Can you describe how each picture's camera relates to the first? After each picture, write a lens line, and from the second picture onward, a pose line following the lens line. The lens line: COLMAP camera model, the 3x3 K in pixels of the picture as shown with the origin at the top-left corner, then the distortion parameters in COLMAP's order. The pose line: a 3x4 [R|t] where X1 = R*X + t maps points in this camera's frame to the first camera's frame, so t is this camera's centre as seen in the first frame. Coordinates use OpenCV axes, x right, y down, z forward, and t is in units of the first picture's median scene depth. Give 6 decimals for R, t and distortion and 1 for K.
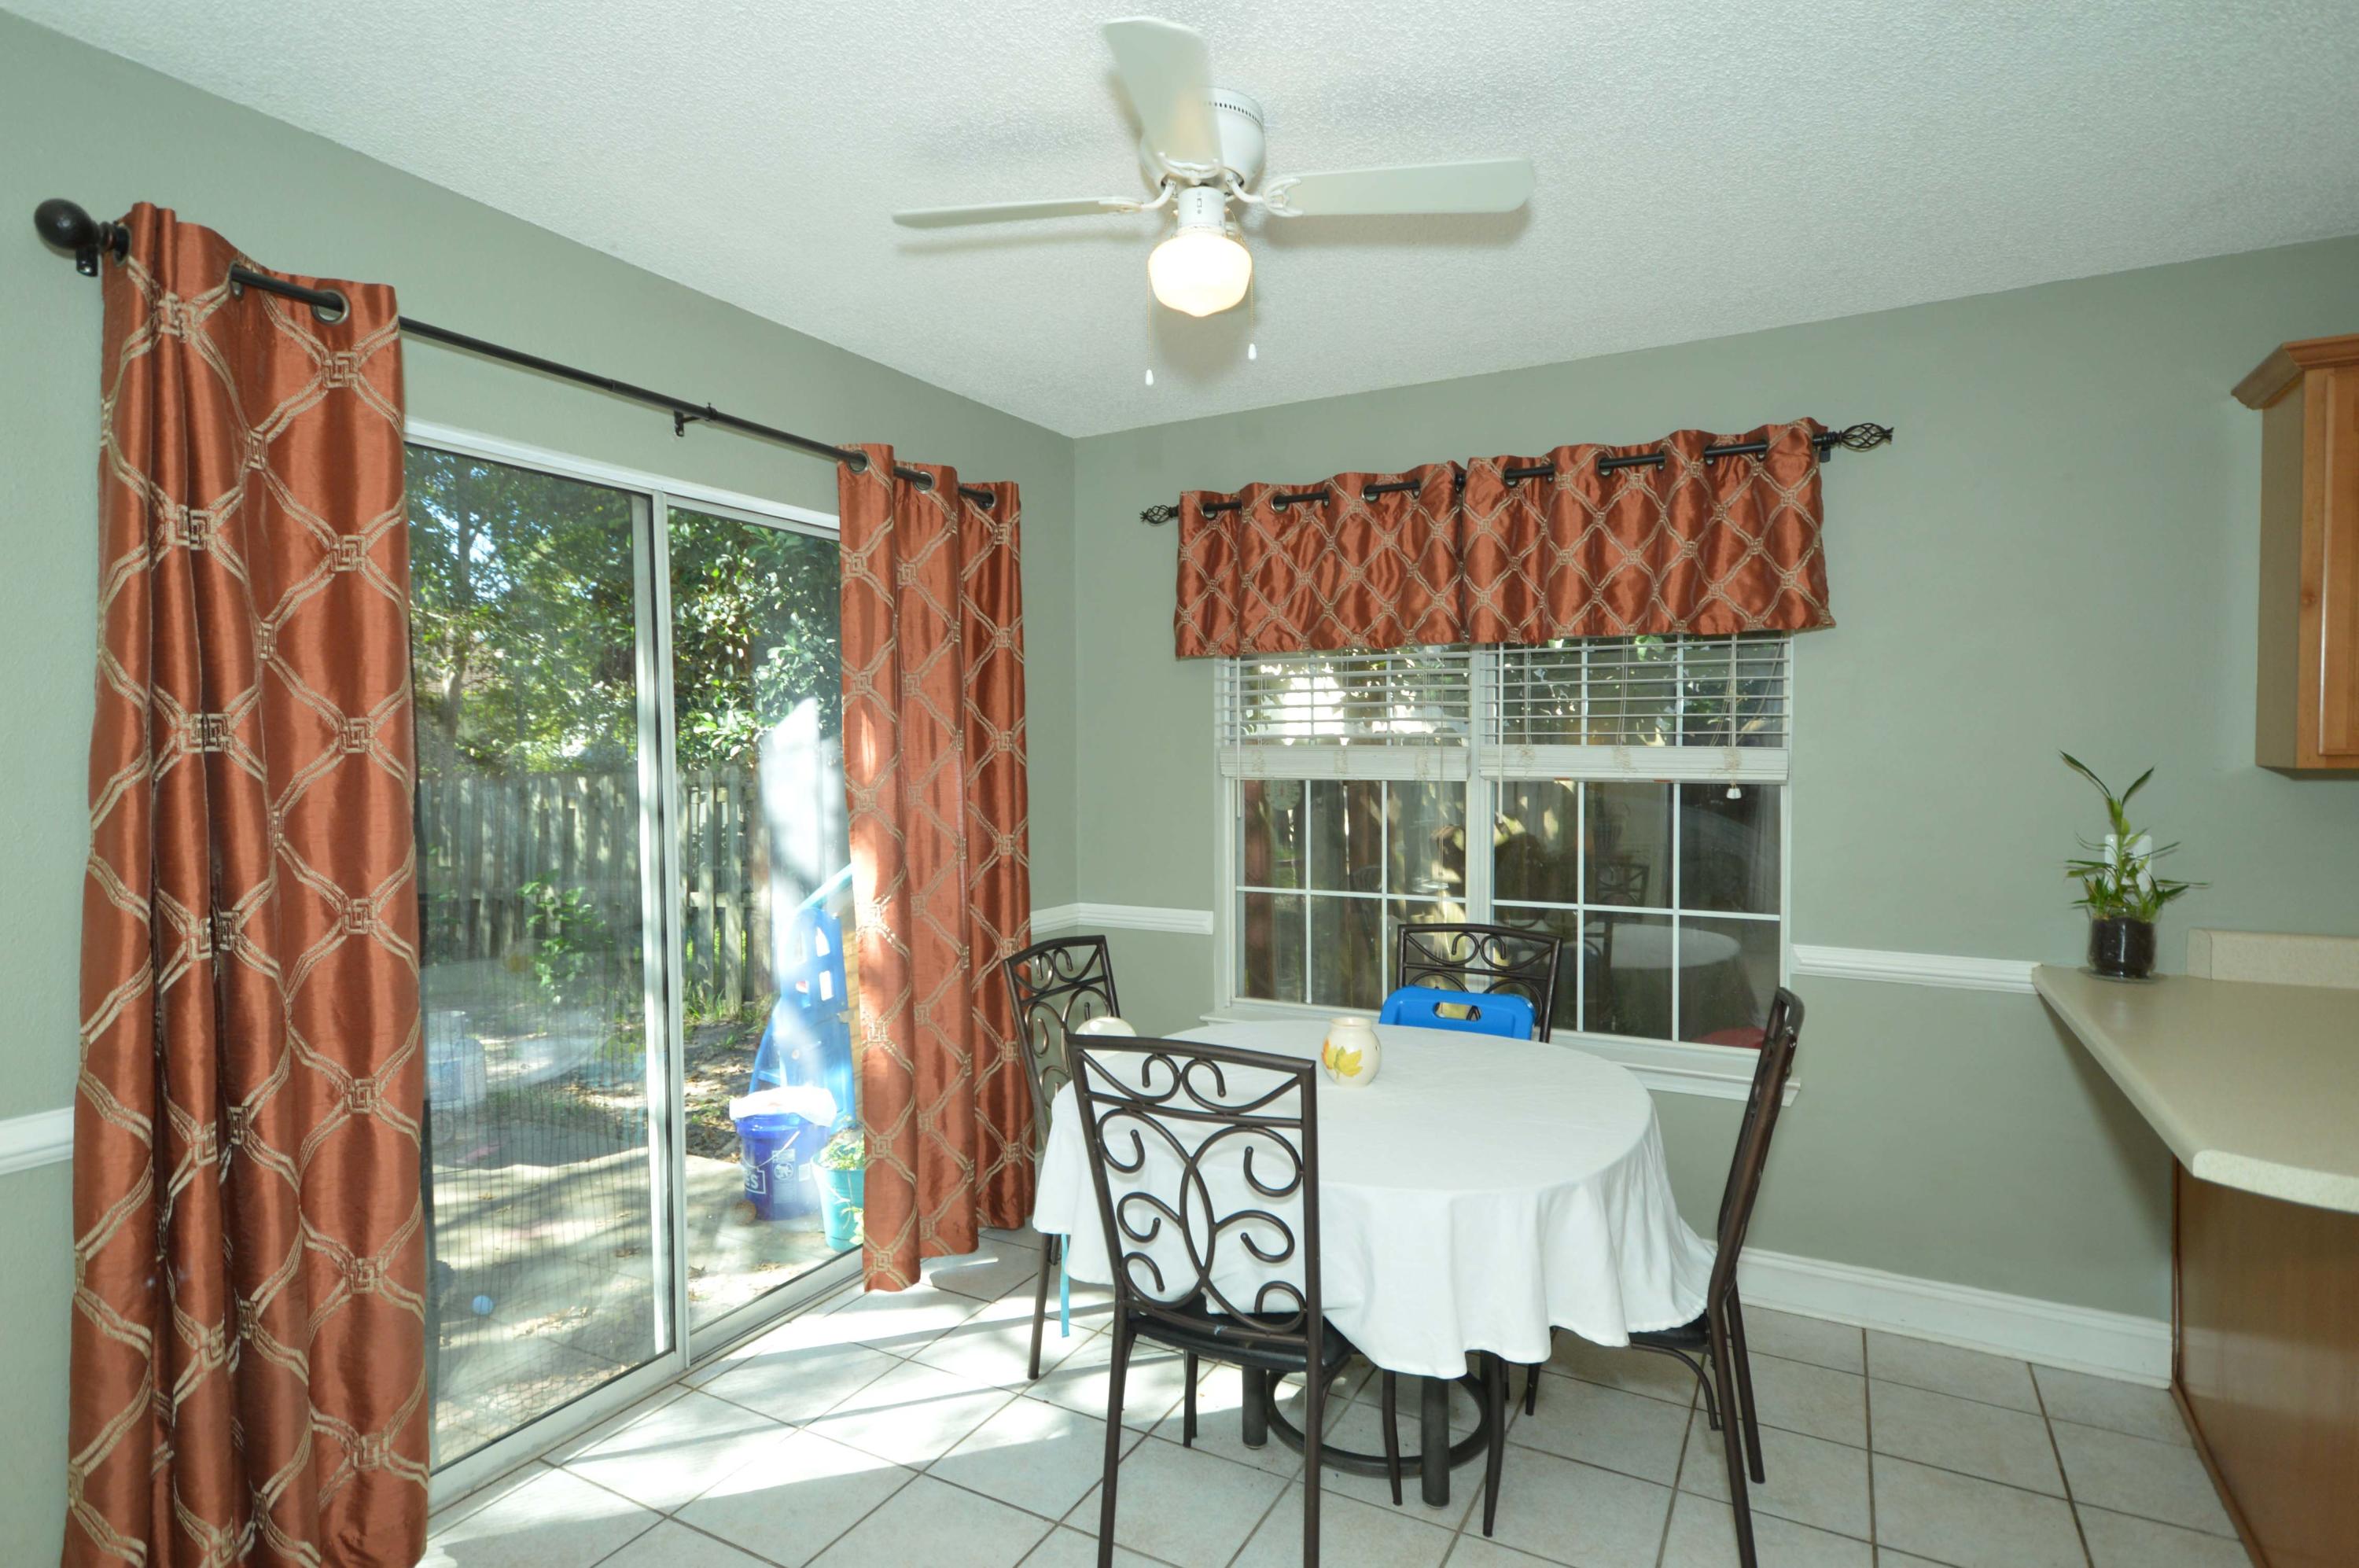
lens RADIAL K [[1182.0, 0, 1174.9], [0, 1182.0, 800.2], [0, 0, 1]] dist [0.000338, -0.000493]
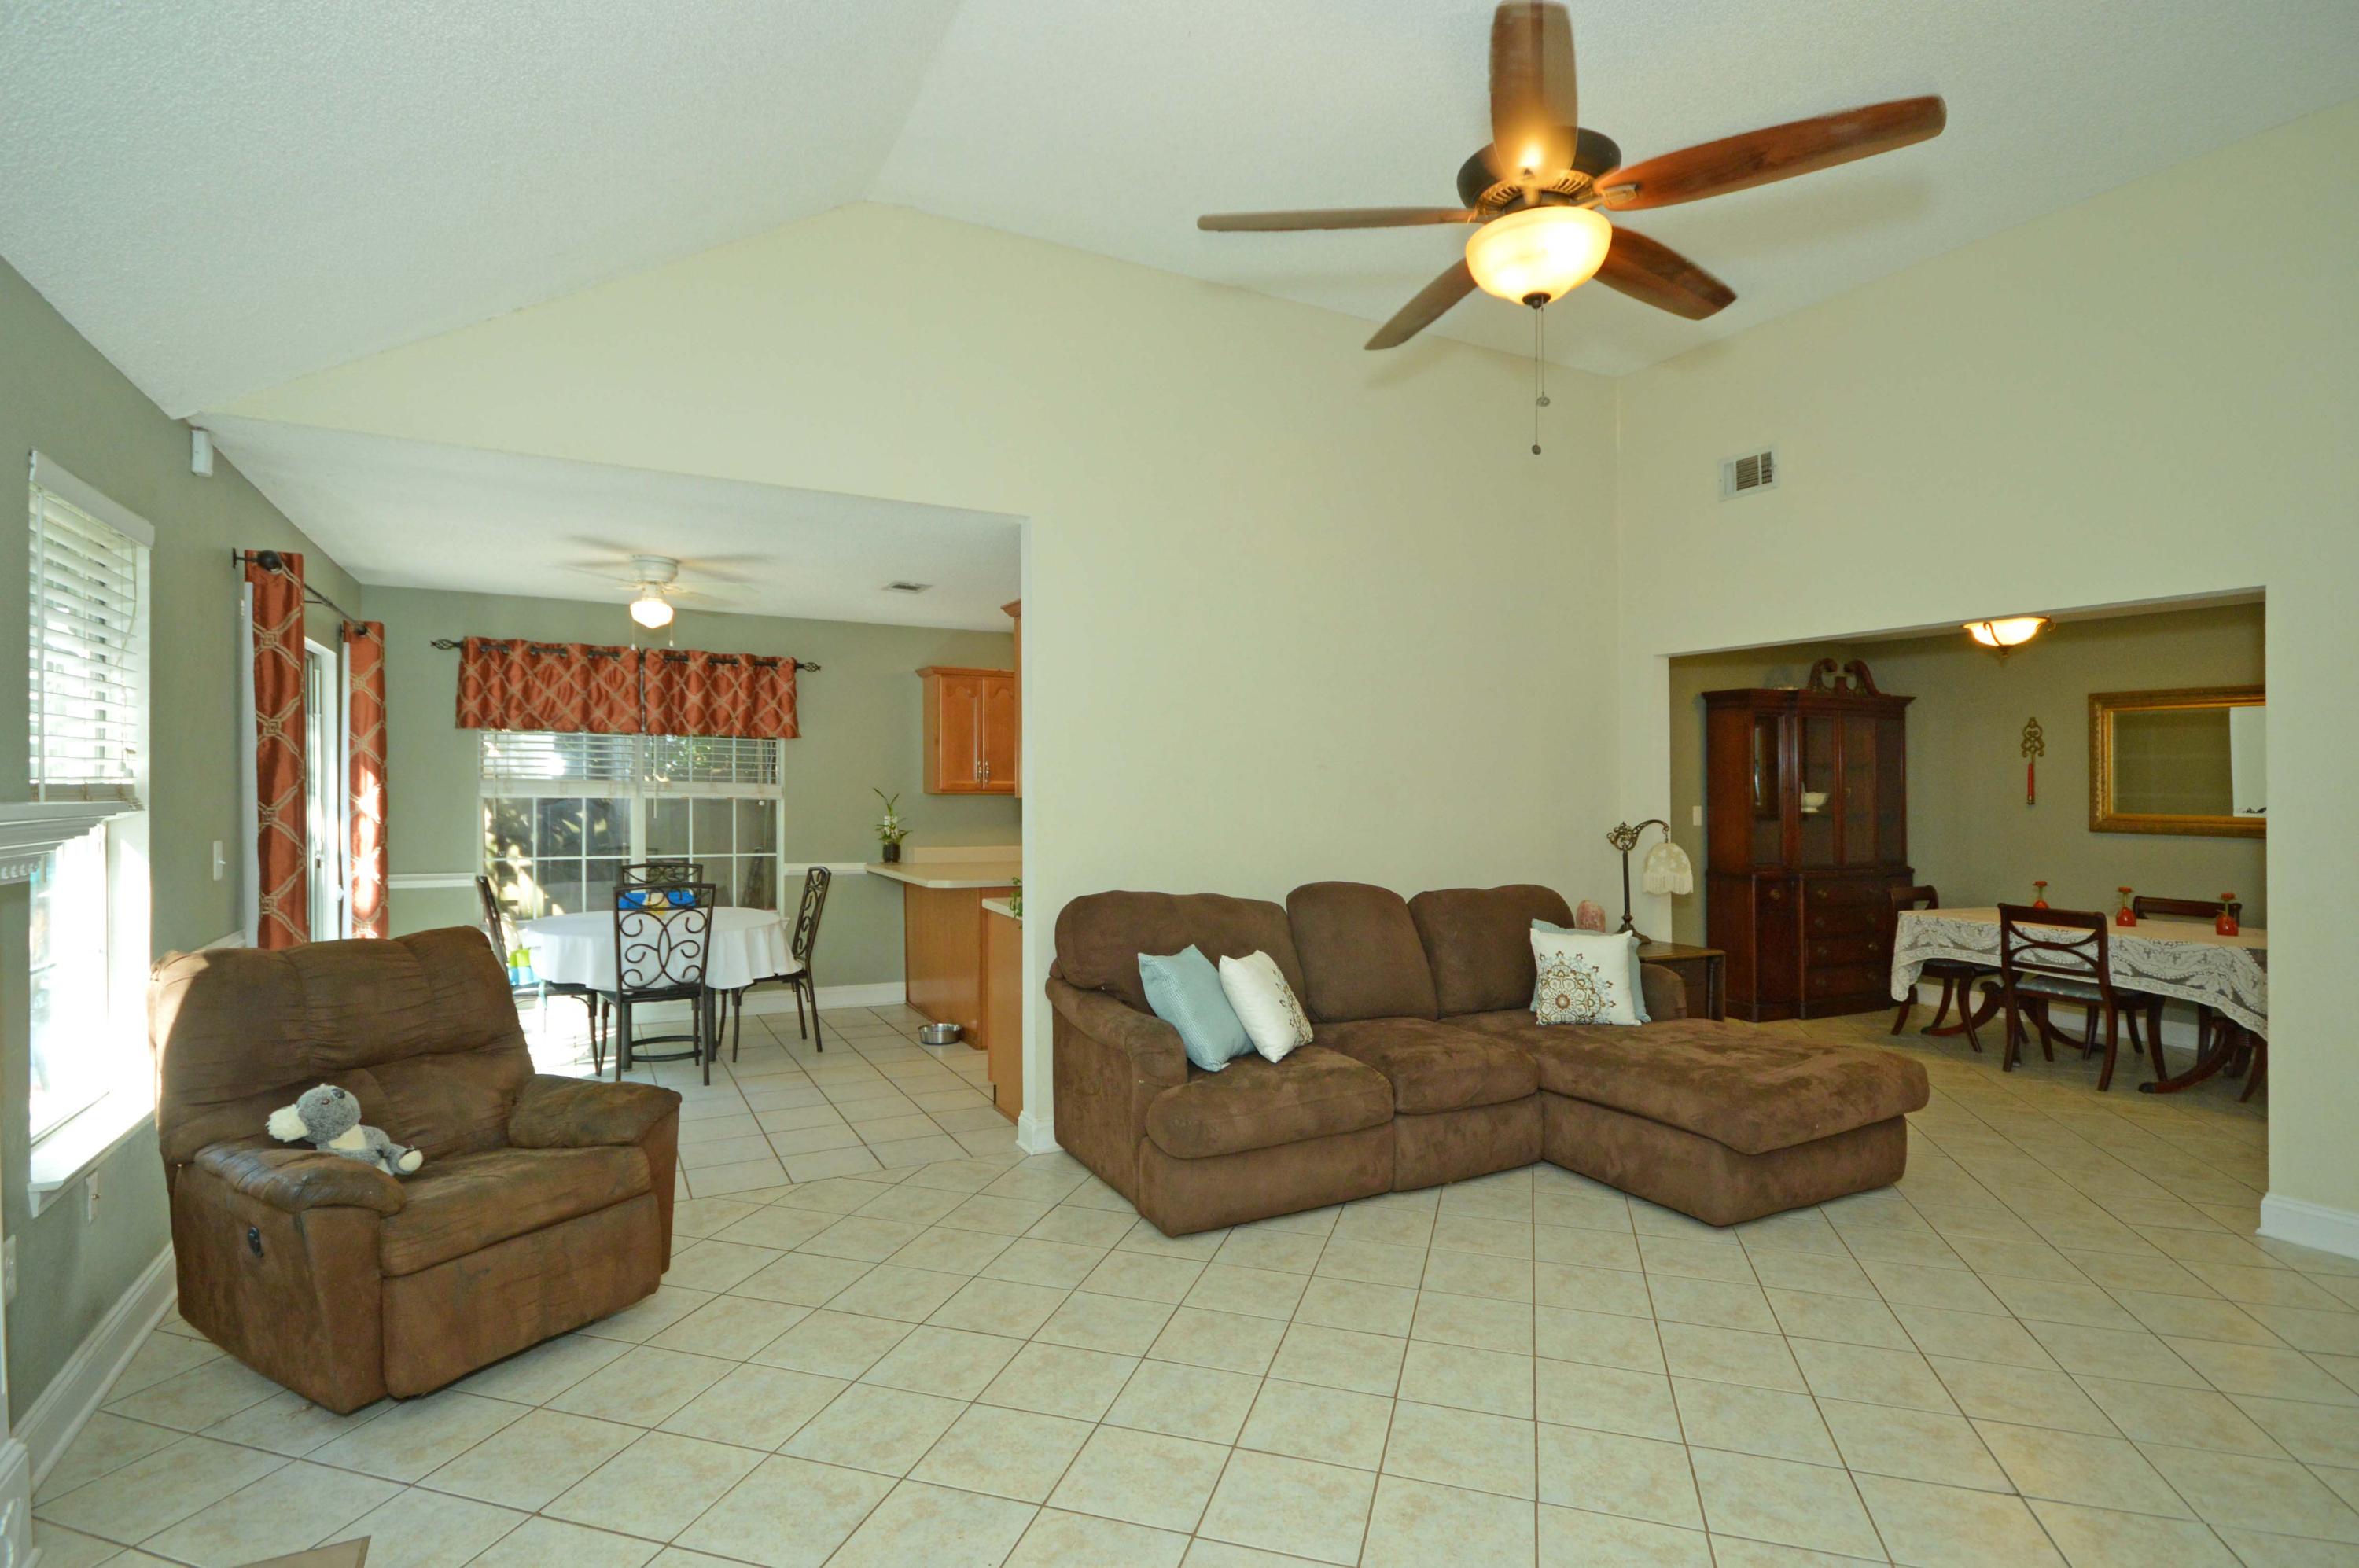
lens RADIAL K [[1167.9, 0, 1145.7], [0, 1167.9, 793.6], [0, 0, 1]] dist [-0.000324, 0.000031]
pose [[0.555222, 0.011907, 0.831617, -1.105892], [0.029411, 0.998991, -0.033939, 0.080114], [-0.831182, 0.043302, 0.554312, -0.999262]]
